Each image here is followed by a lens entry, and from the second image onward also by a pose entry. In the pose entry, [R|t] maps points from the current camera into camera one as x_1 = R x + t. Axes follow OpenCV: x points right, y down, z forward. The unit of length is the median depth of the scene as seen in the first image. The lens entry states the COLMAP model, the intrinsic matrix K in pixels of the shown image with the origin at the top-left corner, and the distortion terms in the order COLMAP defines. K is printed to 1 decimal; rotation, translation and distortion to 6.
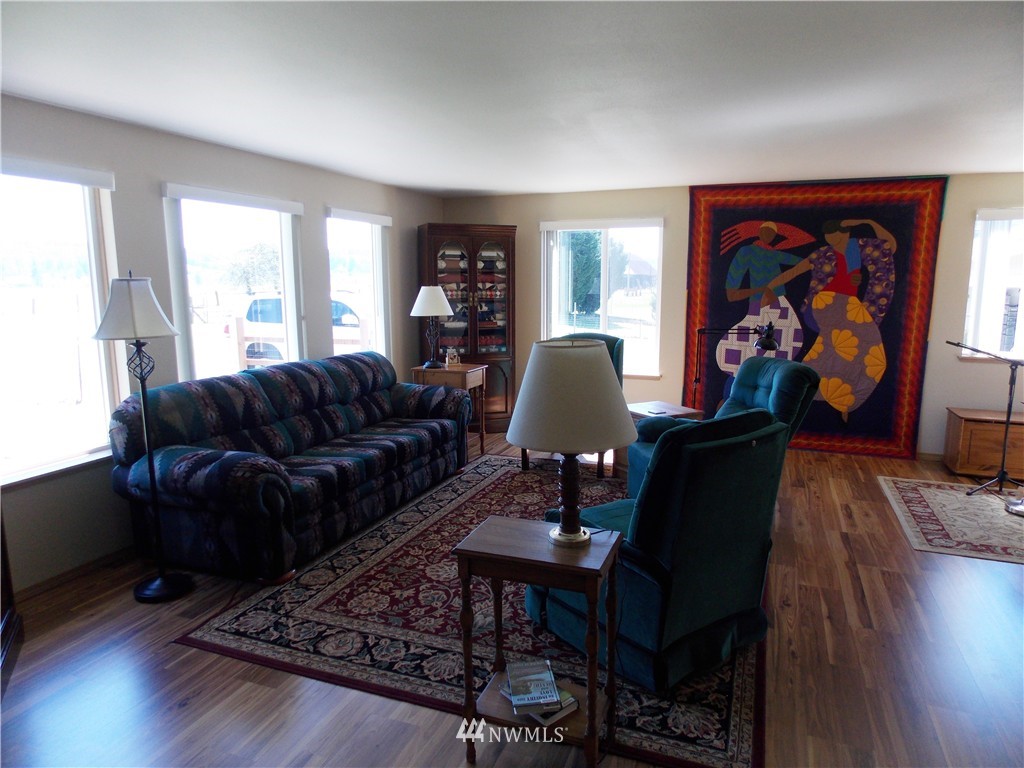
lens RADIAL K [[683.9, 0, 508.1], [0, 683.9, 389.1], [0, 0, 1]] dist [0.025329, -0.034591]
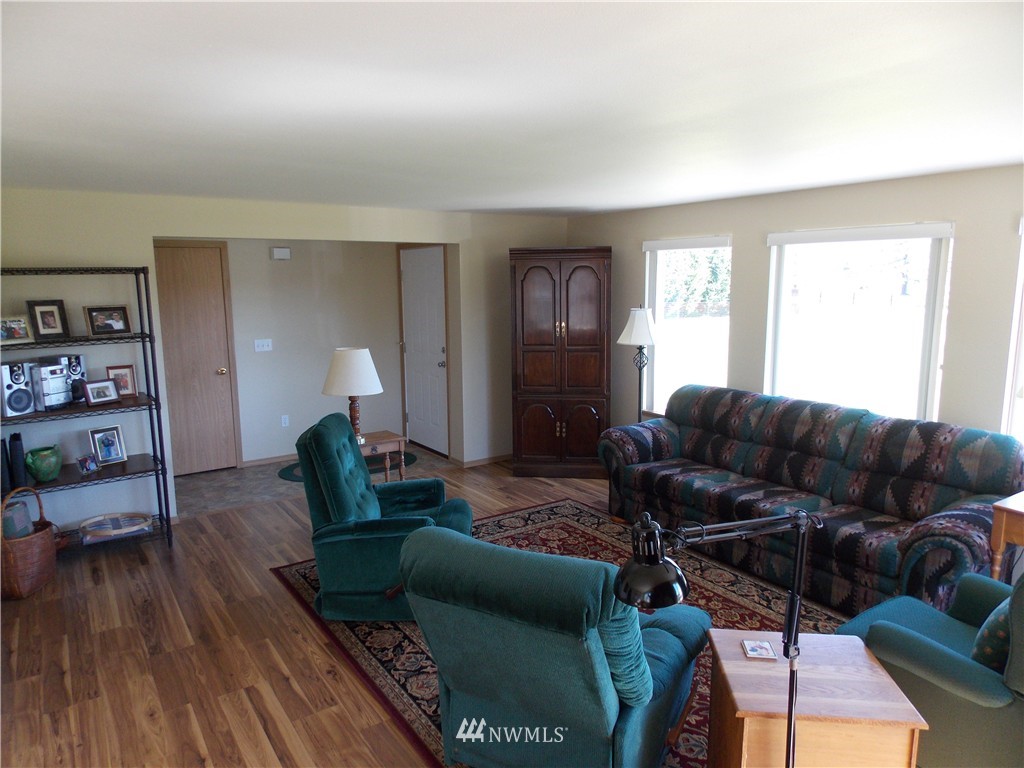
lens RADIAL K [[677.7, 0, 512.0], [0, 677.7, 384.0], [0, 0, 1]] dist [0.043847, -0.000156]
pose [[-0.566608, 0.136984, -0.812521, 0.549809], [-0.119035, 0.962133, 0.245216, -0.192677], [0.815344, 0.235660, -0.528847, 0.900343]]
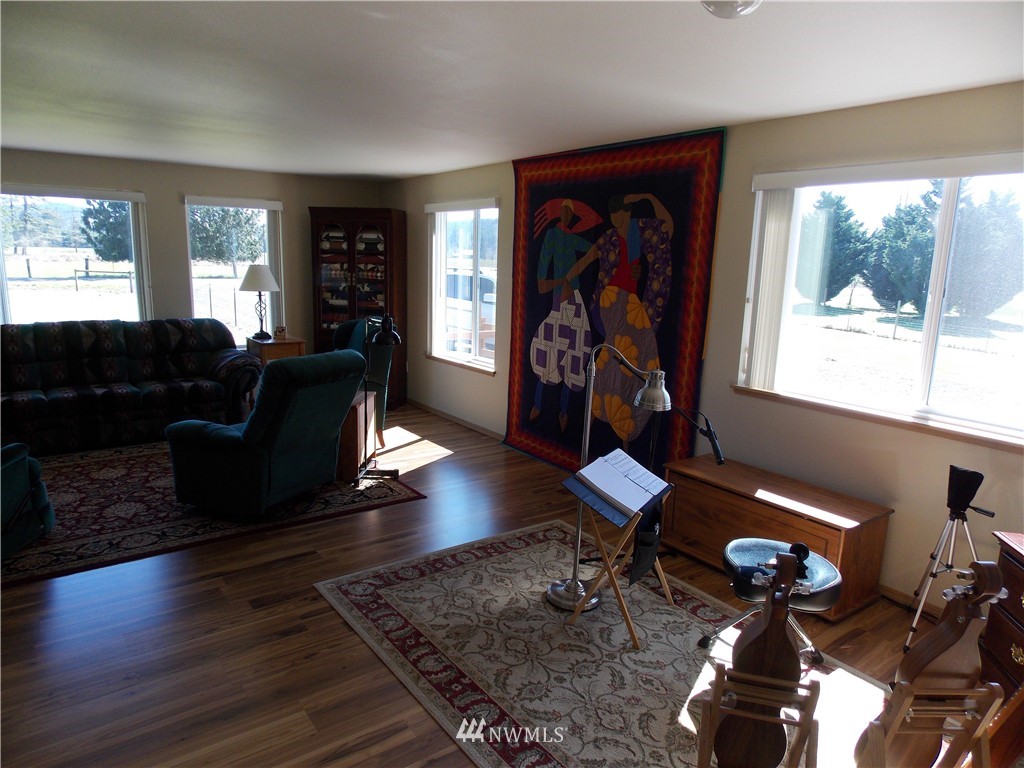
lens RADIAL K [[683.9, 0, 508.1], [0, 683.9, 389.1], [0, 0, 1]] dist [0.025329, -0.034591]
pose [[0.839864, 0.124221, -0.528392, 0.806286], [-0.113310, 0.992138, 0.053141, -0.052715], [0.530838, 0.015241, 0.847336, 0.268221]]
